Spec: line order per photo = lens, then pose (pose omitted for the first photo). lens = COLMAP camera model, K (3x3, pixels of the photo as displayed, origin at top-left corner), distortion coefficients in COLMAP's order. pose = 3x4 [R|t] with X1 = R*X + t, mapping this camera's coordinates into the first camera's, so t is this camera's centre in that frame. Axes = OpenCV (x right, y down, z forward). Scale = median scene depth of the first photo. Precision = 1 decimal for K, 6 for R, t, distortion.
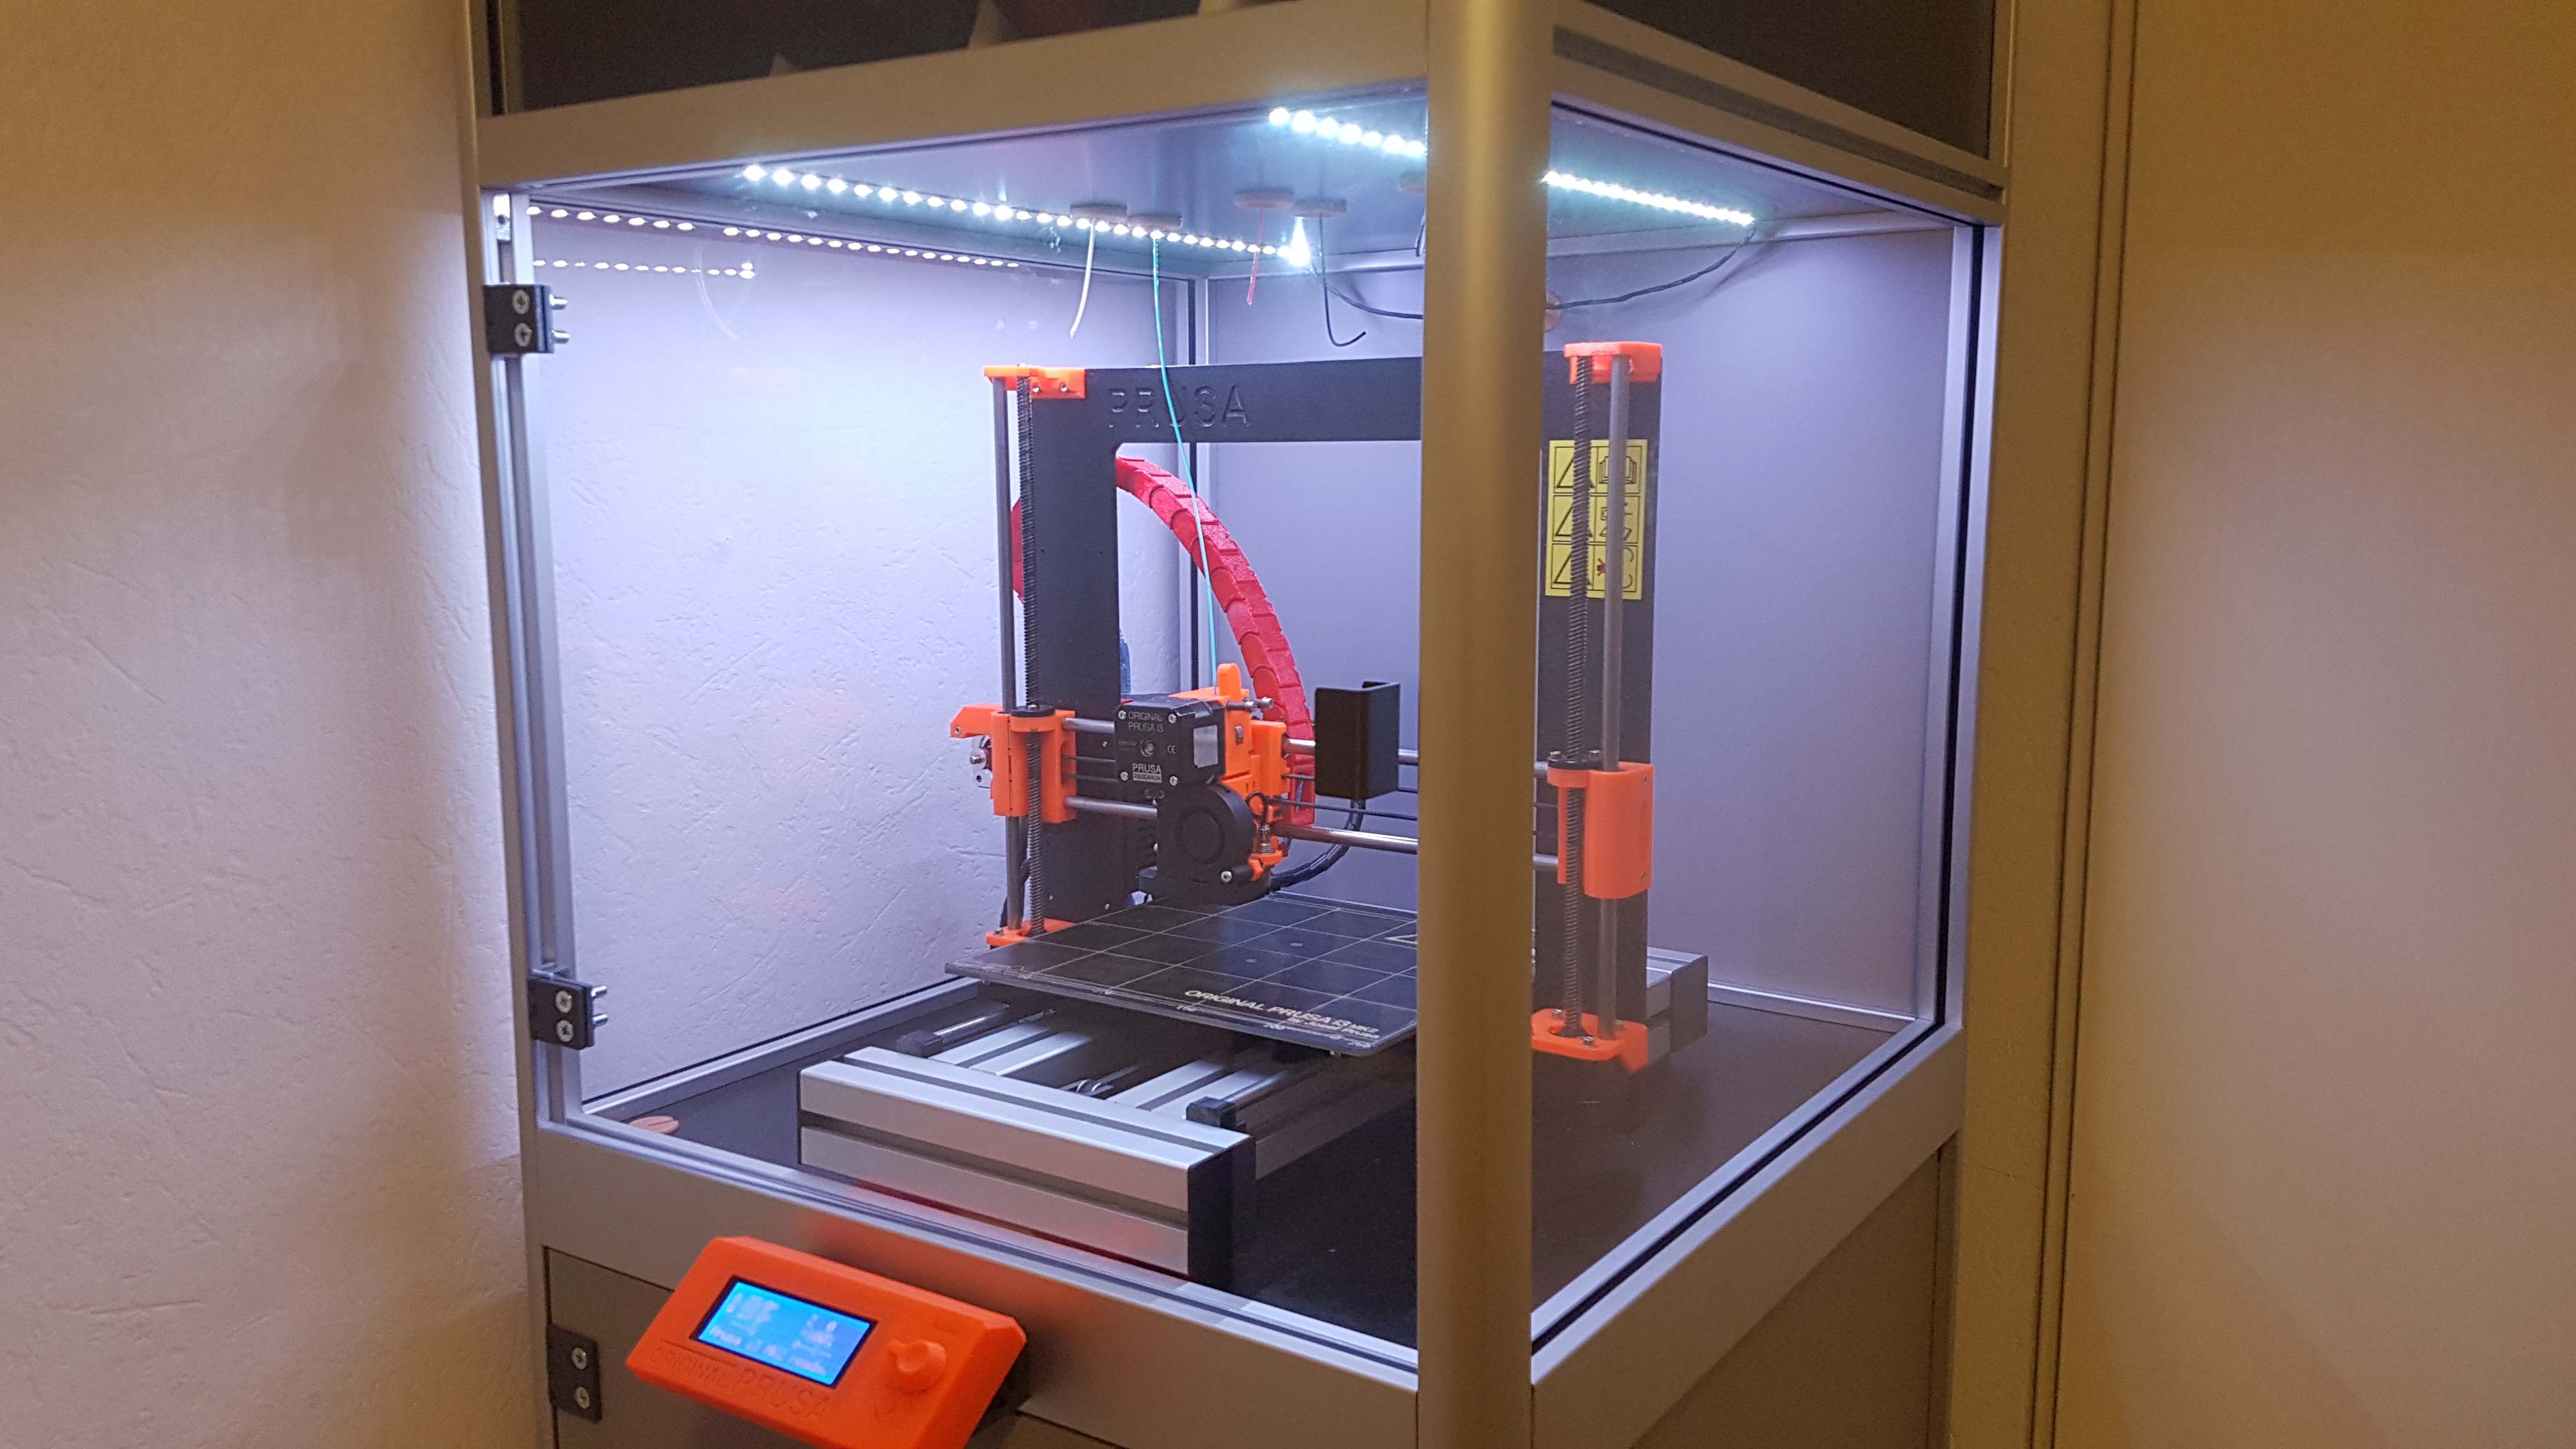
lens RADIAL K [[1958.5, 0, 1235.2], [0, 1958.5, 732.3], [0, 0, 1]] dist [0.122055, -0.002223]
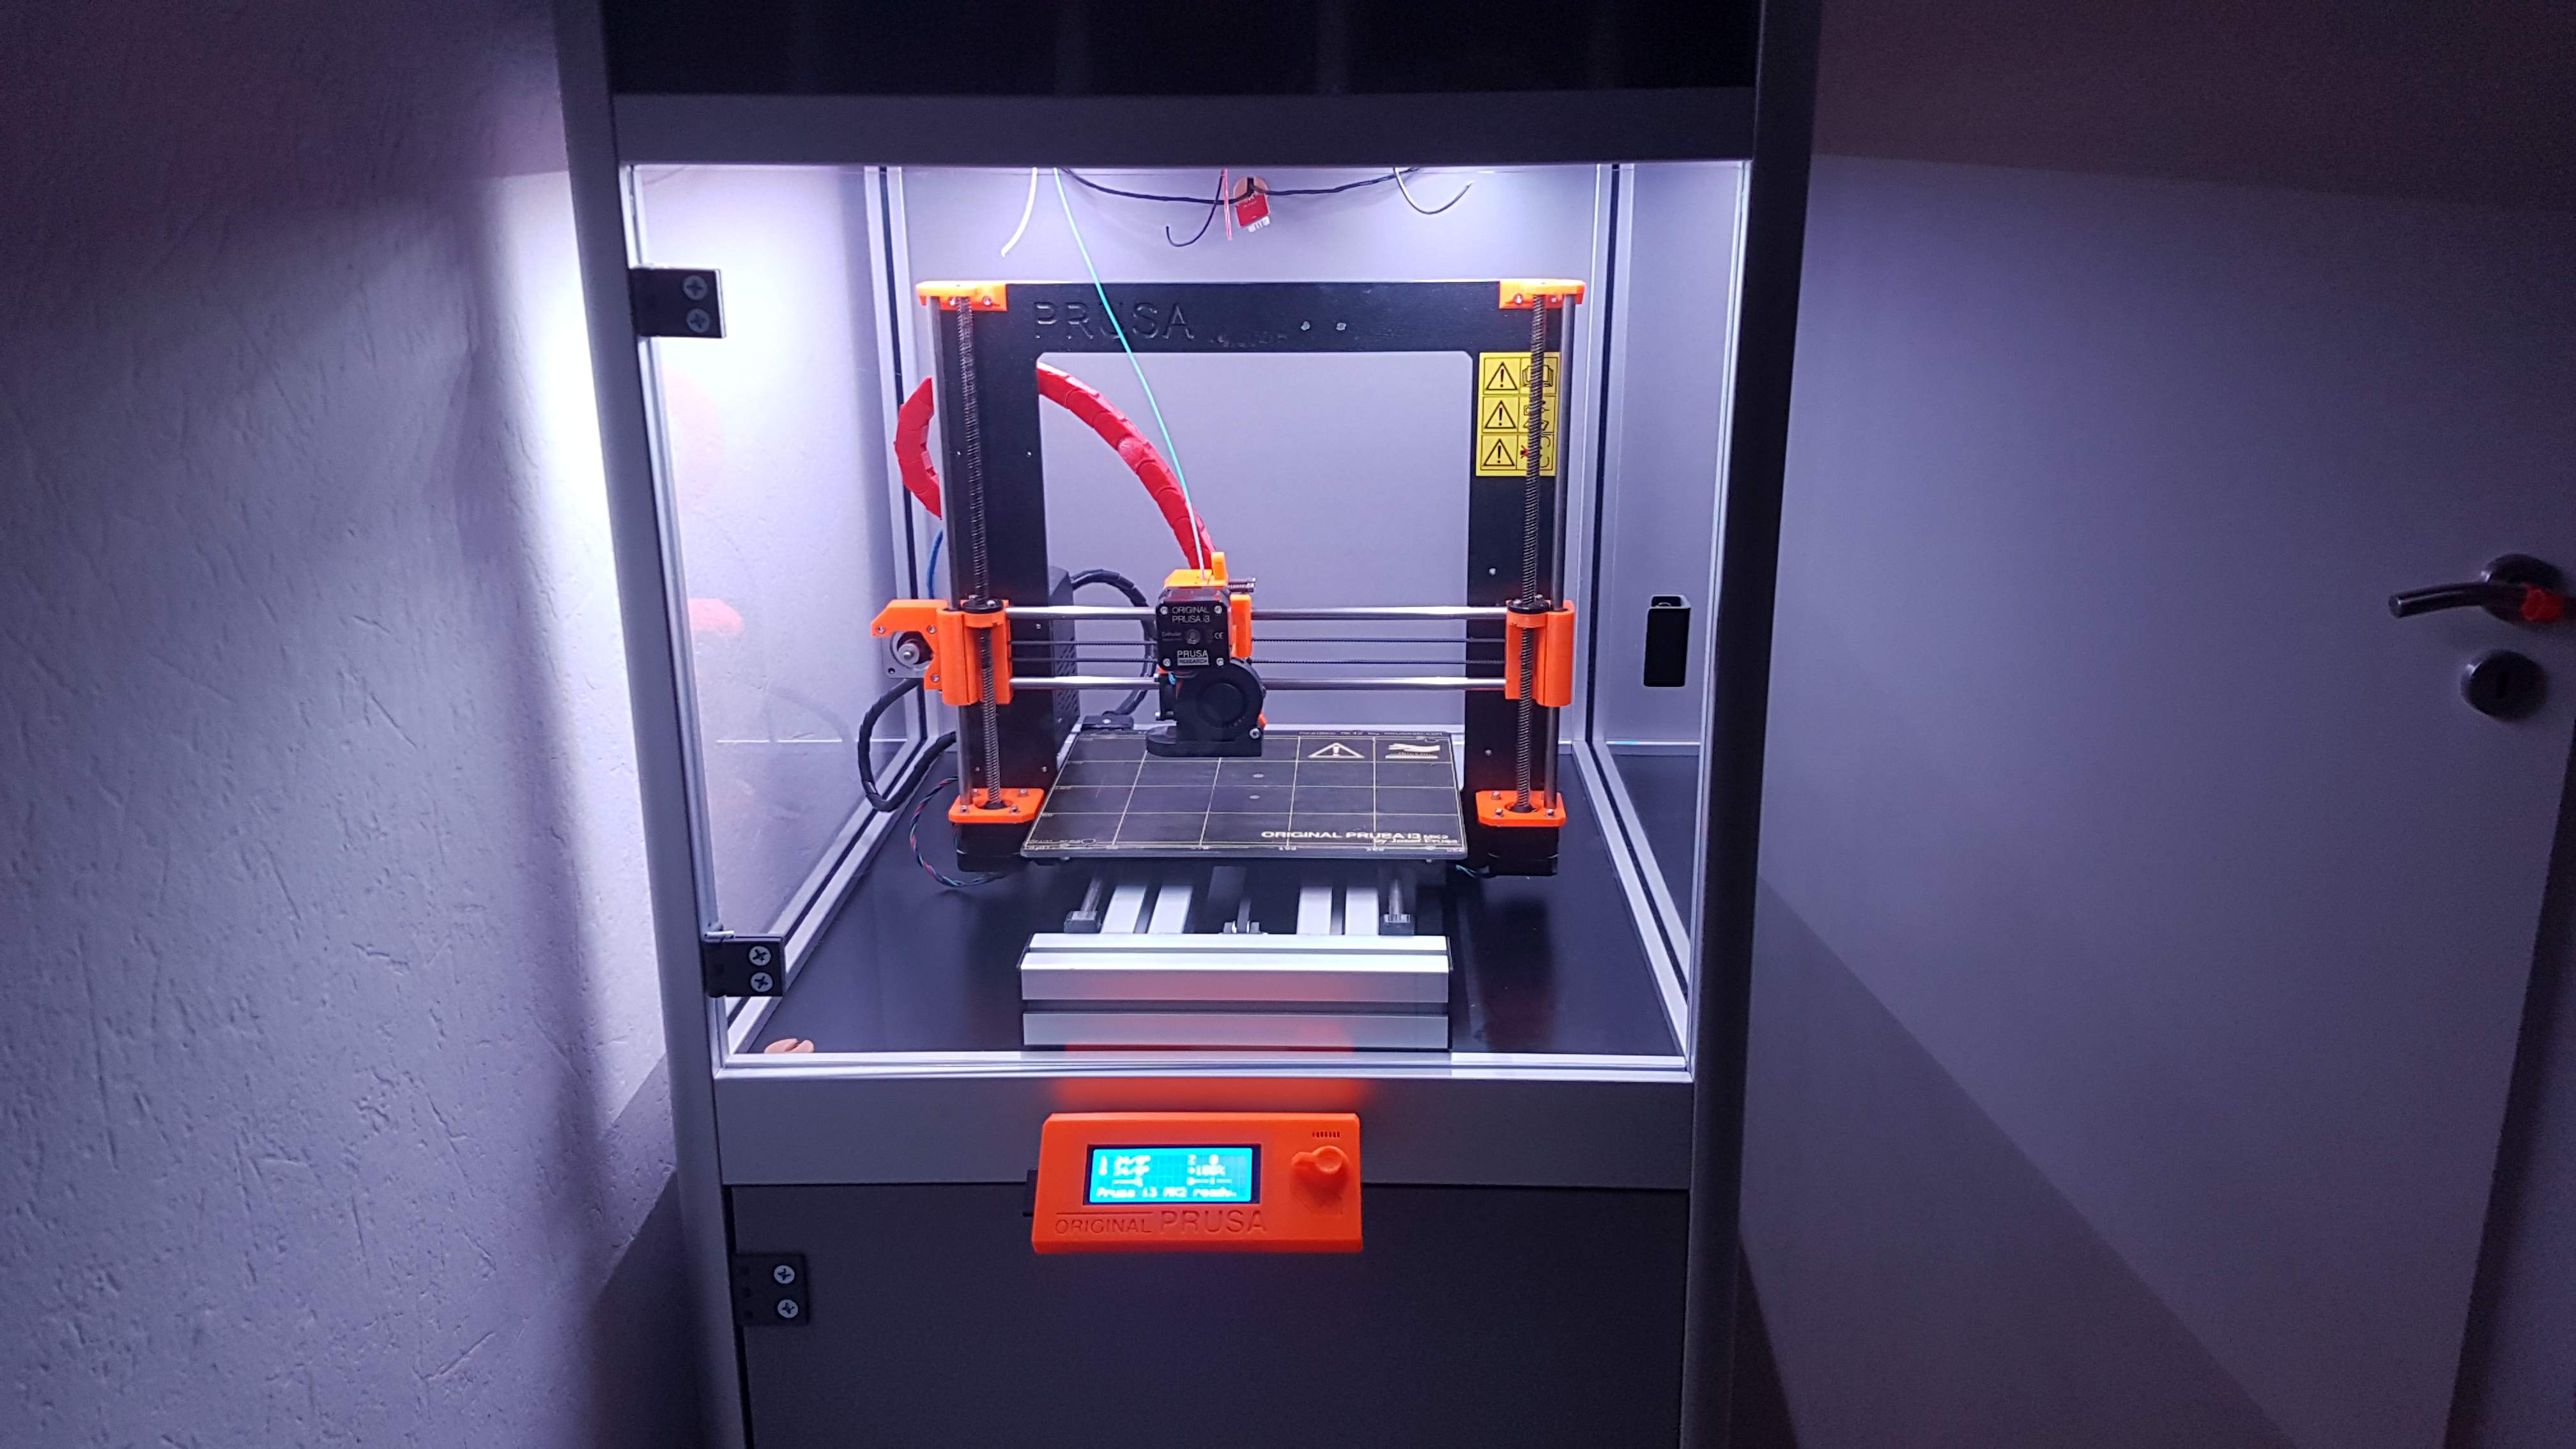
lens RADIAL K [[1992.5, 0, 1298.2], [0, 1992.5, 709.6], [0, 0, 1]] dist [0.169253, -0.001263]
pose [[0.834891, -0.158593, 0.527073, -0.639293], [0.080904, 0.982549, 0.167490, -0.146345], [-0.544438, -0.097194, 0.833151, -0.025400]]
